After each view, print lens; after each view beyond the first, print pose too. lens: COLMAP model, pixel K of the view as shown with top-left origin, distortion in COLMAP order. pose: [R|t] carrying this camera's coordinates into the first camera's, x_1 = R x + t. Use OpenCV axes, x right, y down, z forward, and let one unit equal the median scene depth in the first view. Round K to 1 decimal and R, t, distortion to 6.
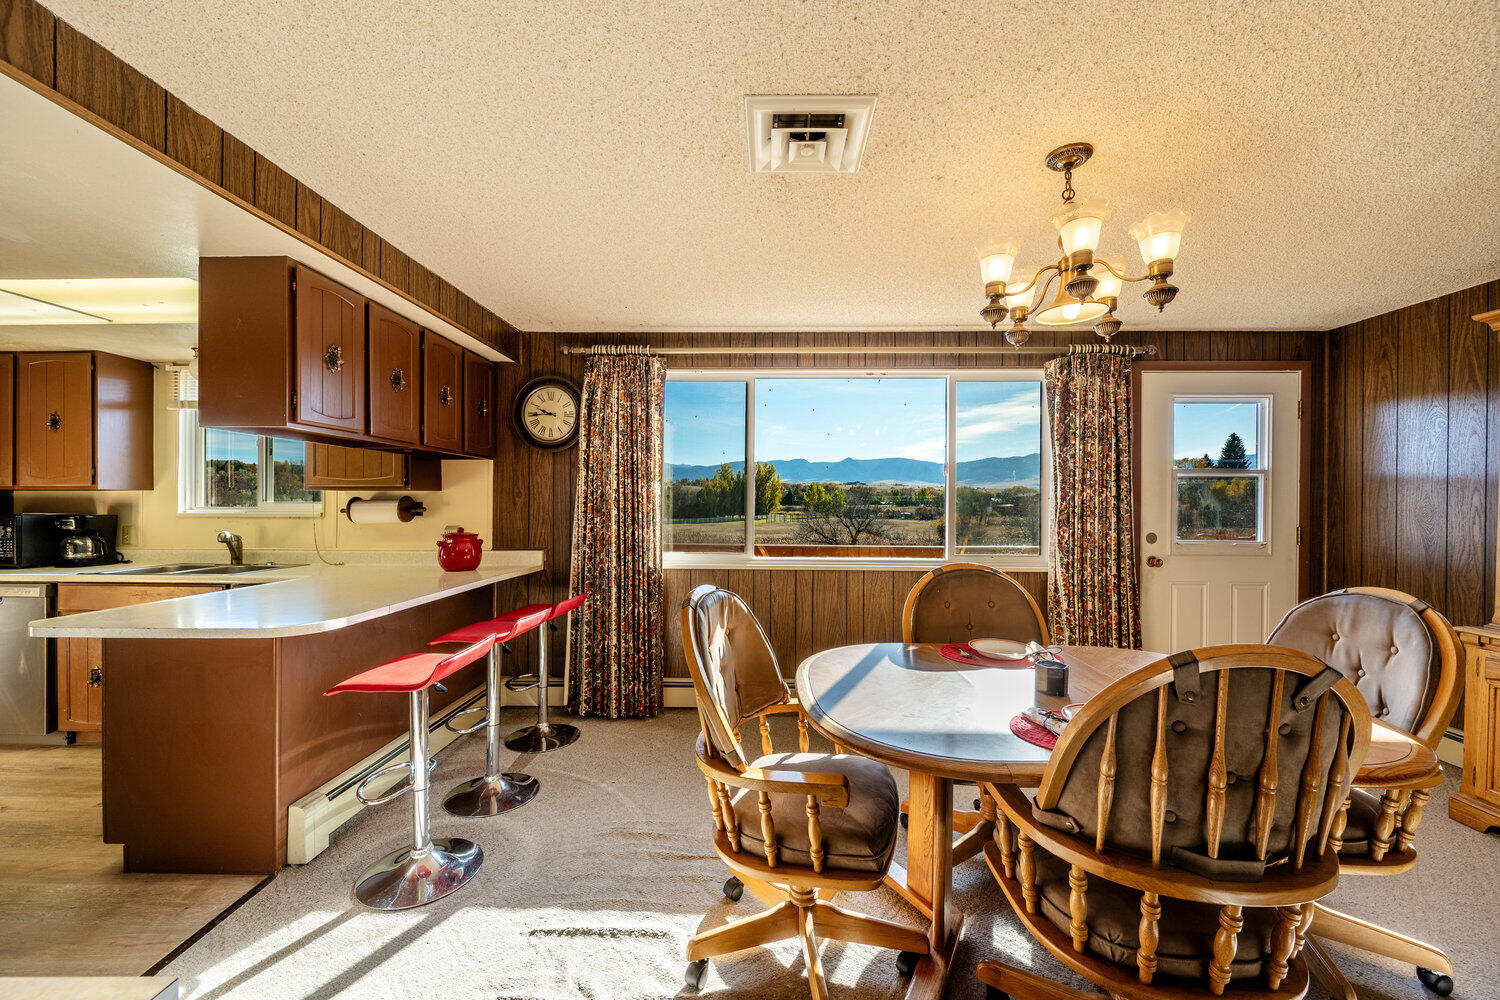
lens RADIAL K [[582.9, 0, 748.8], [0, 582.9, 500.6], [0, 0, 1]] dist [0.000242, 0.000342]
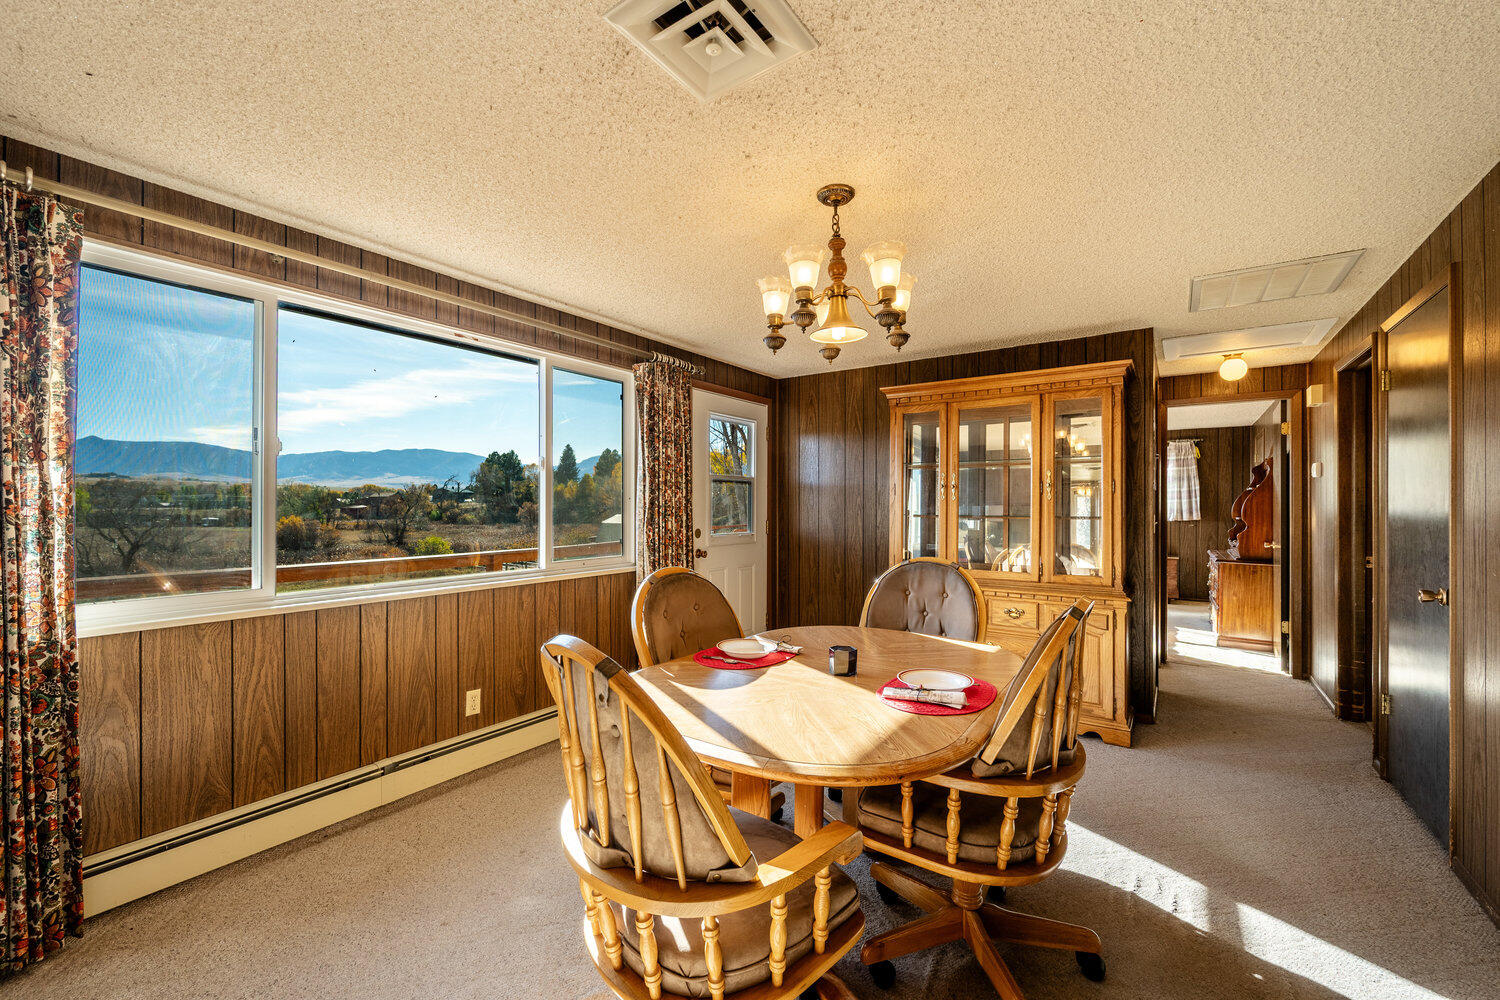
lens RADIAL K [[608.3, 0, 748.3], [0, 608.3, 503.6], [0, 0, 1]] dist [0.000182, -0.000773]
pose [[0.552601, -0.003801, 0.833437, -0.262305], [0.000484, 0.999991, 0.004239, 0.000662], [-0.833446, -0.001939, 0.552598, 0.251806]]
